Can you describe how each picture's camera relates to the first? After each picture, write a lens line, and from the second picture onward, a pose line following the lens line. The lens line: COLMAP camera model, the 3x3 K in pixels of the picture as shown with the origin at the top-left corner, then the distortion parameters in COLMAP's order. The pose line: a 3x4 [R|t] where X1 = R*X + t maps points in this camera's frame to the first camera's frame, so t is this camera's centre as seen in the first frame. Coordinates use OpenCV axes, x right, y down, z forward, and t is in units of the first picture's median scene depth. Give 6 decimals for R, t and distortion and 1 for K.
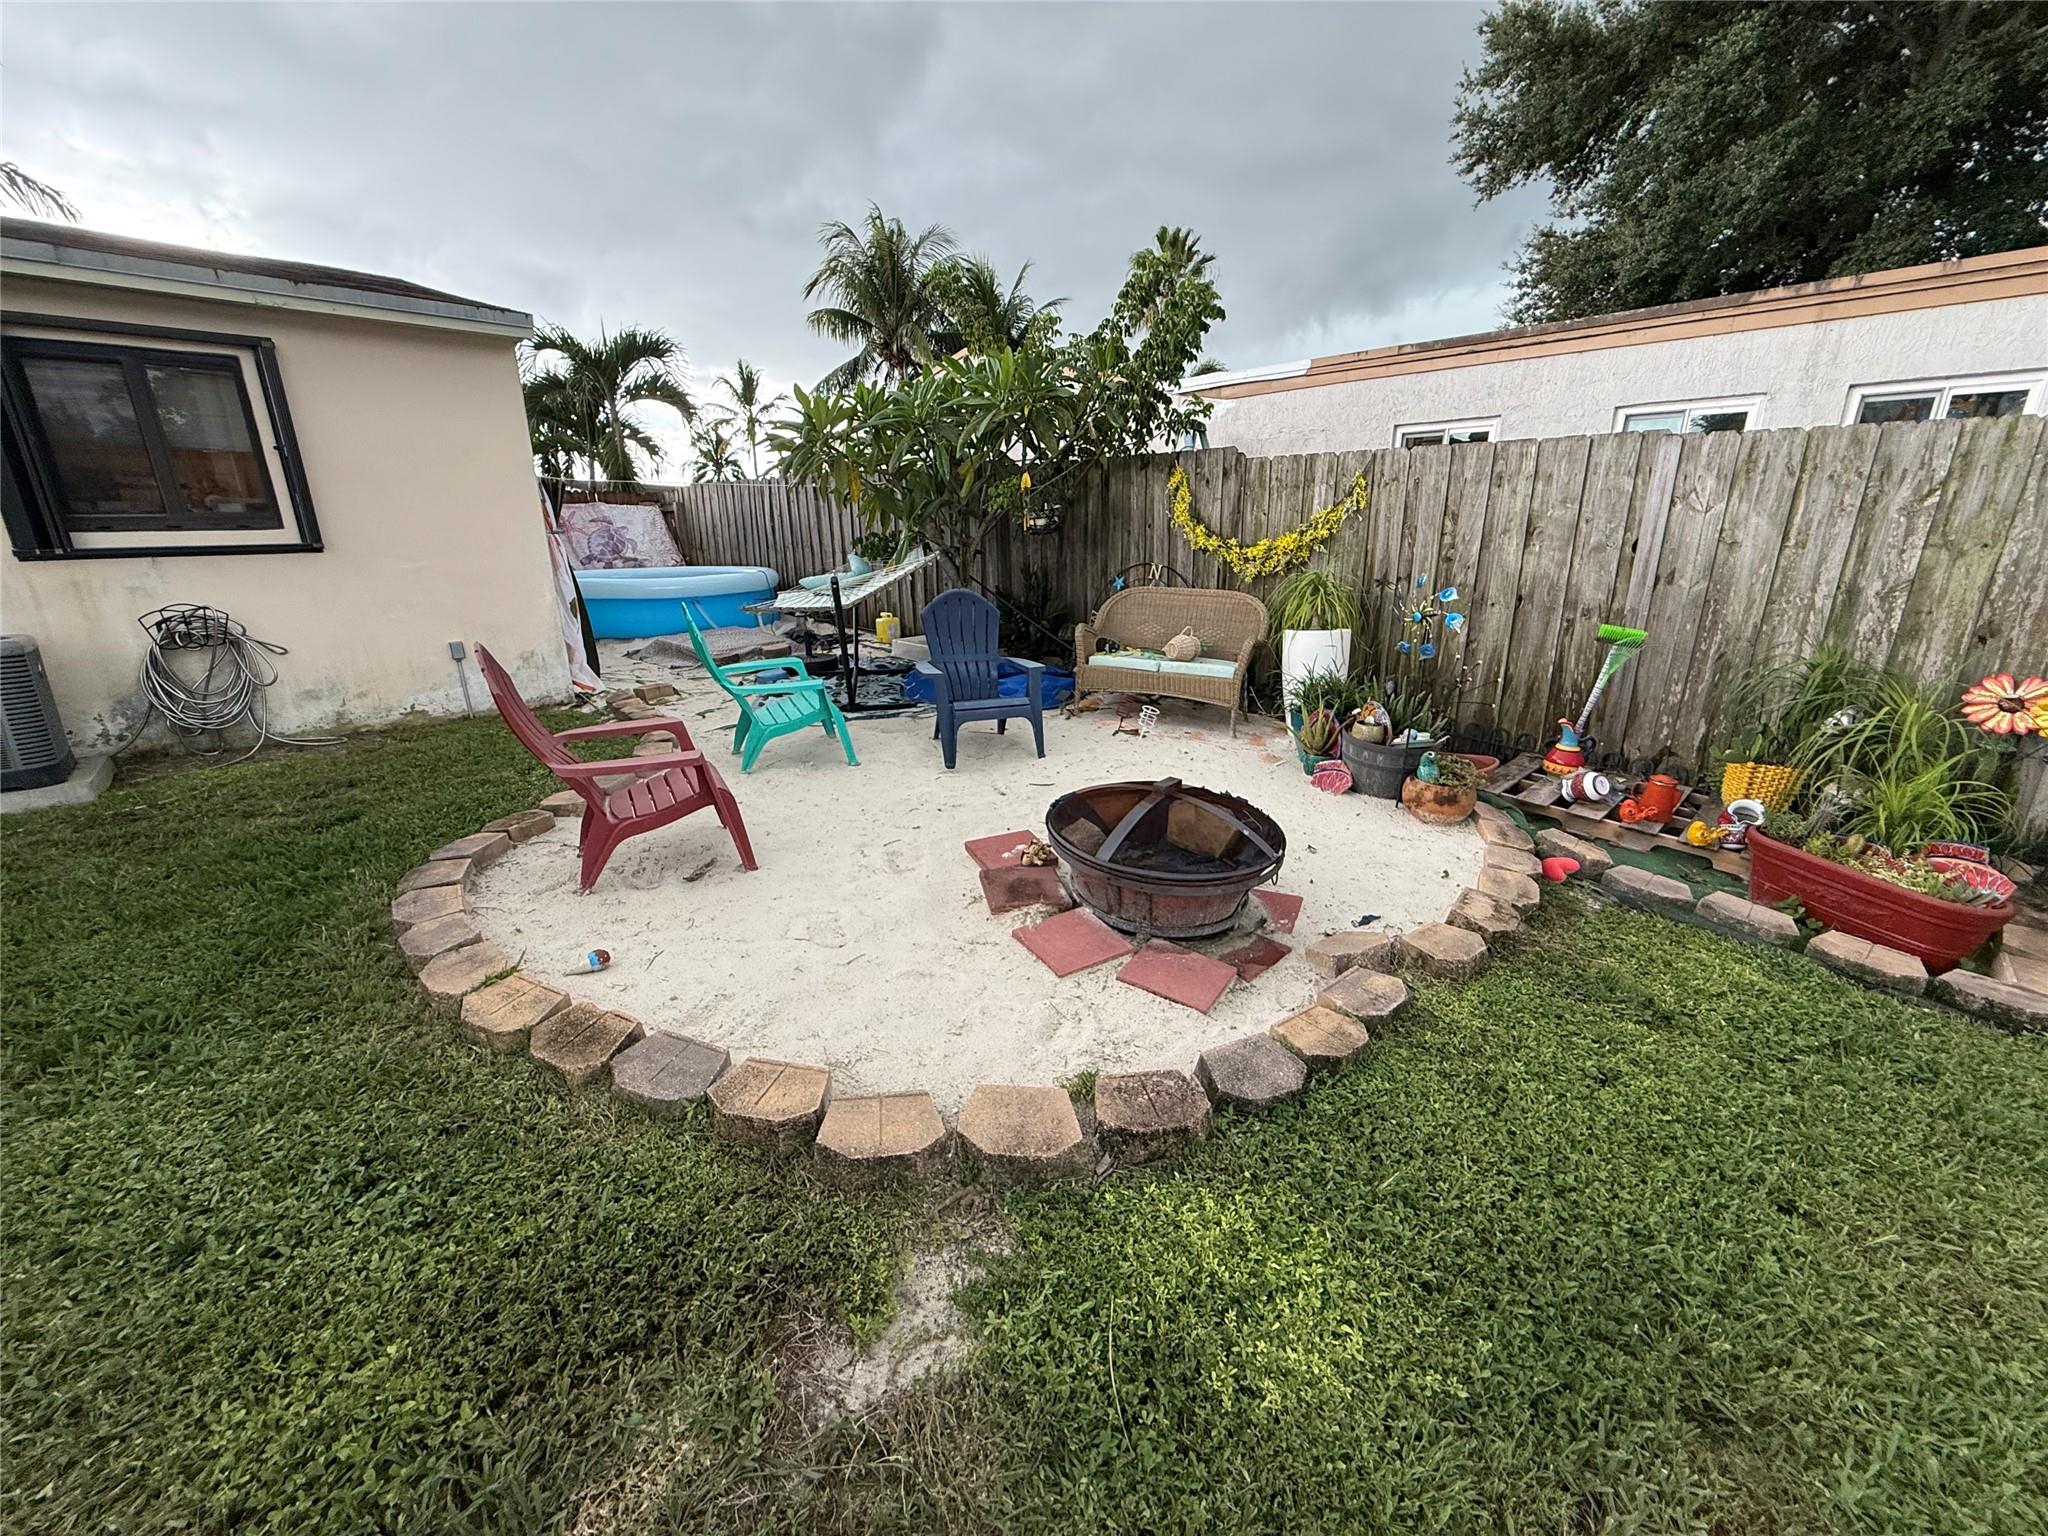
lens RADIAL K [[810.0, 0, 1019.4], [0, 810.0, 768.5], [0, 0, 1]] dist [0.000070, 0.000039]
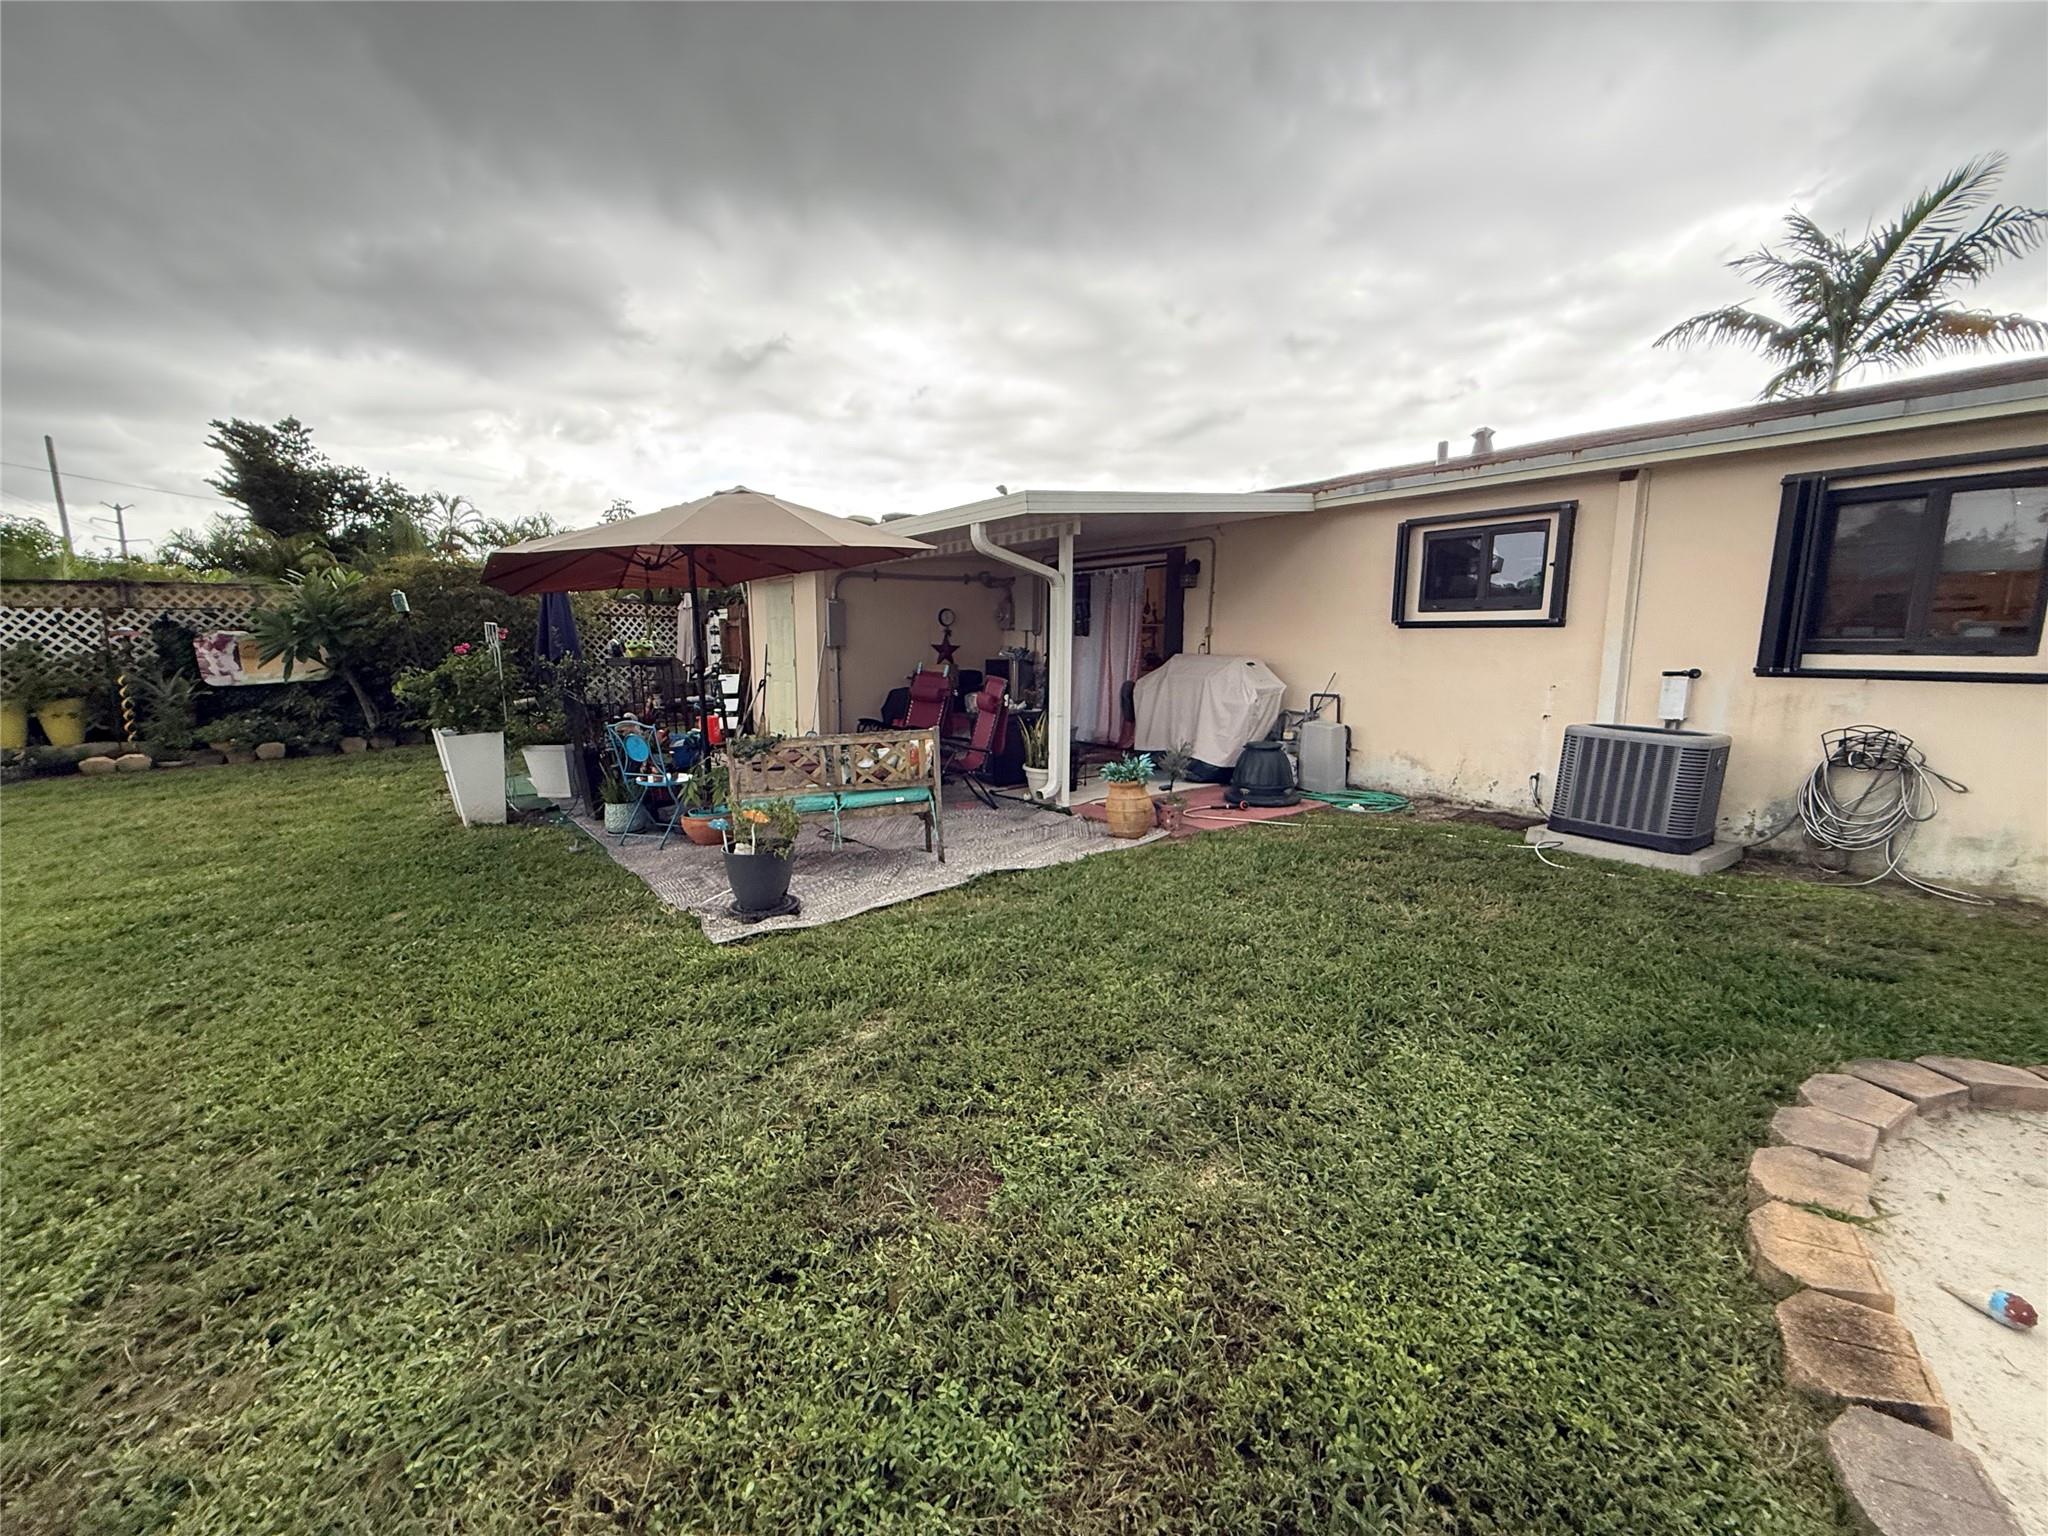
lens RADIAL K [[810.0, 0, 1019.4], [0, 810.0, 768.5], [0, 0, 1]] dist [0.000070, 0.000039]
pose [[-0.111341, 0.164859, -0.980013, 0.125528], [-0.298304, 0.935124, 0.191199, -0.053377], [0.947955, 0.313630, -0.054939, 0.126796]]
